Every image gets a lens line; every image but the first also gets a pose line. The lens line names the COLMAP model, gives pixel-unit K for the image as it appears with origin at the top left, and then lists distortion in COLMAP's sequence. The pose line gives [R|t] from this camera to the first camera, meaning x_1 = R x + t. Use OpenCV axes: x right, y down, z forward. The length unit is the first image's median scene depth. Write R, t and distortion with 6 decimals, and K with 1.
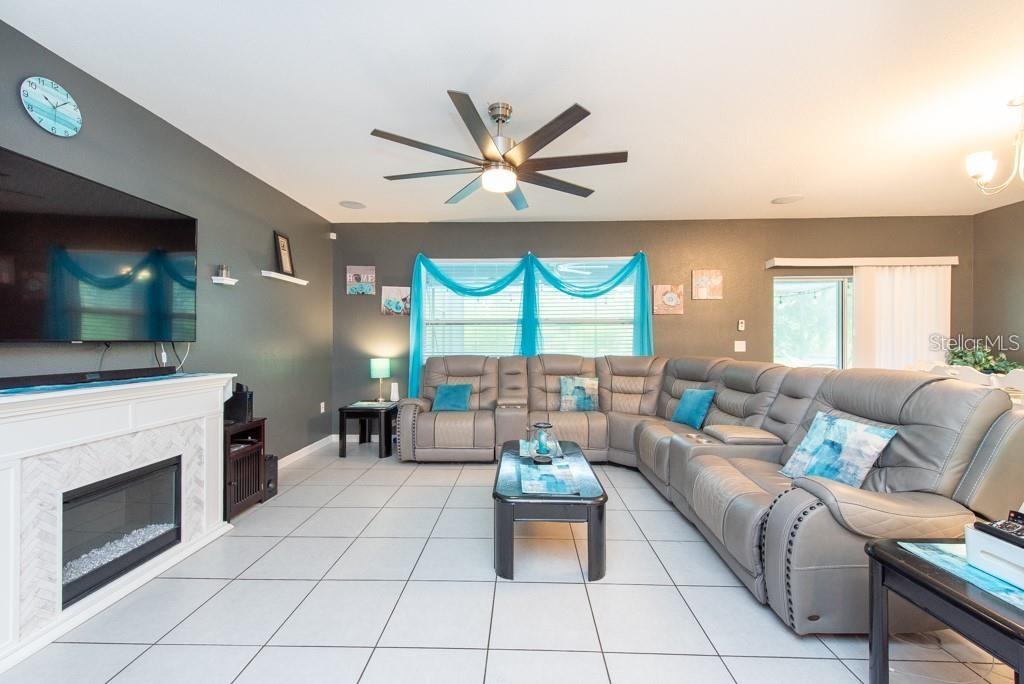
lens RADIAL K [[402.9, 0, 520.0], [0, 402.9, 345.8], [0, 0, 1]] dist [0.016598, -0.004275]
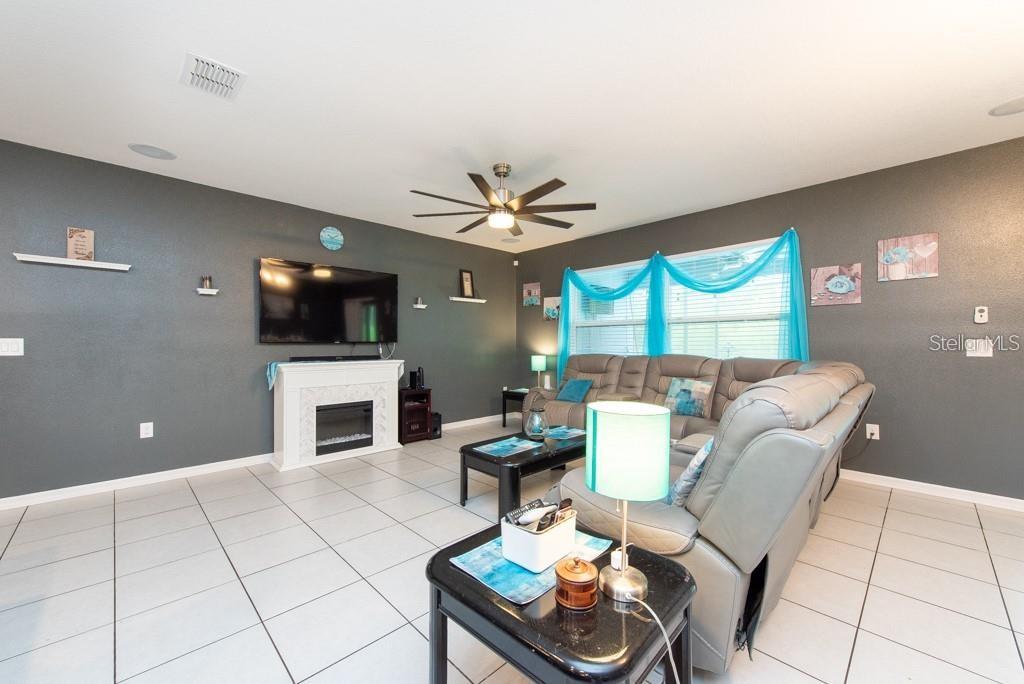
lens RADIAL K [[402.9, 0, 513.0], [0, 402.9, 345.4], [0, 0, 1]] dist [0.016598, -0.004275]
pose [[0.721562, 0.003408, -0.692342, 0.494530], [-0.005419, 0.999985, -0.000725, 0.001567], [0.692329, 0.004275, 0.721569, 0.036645]]
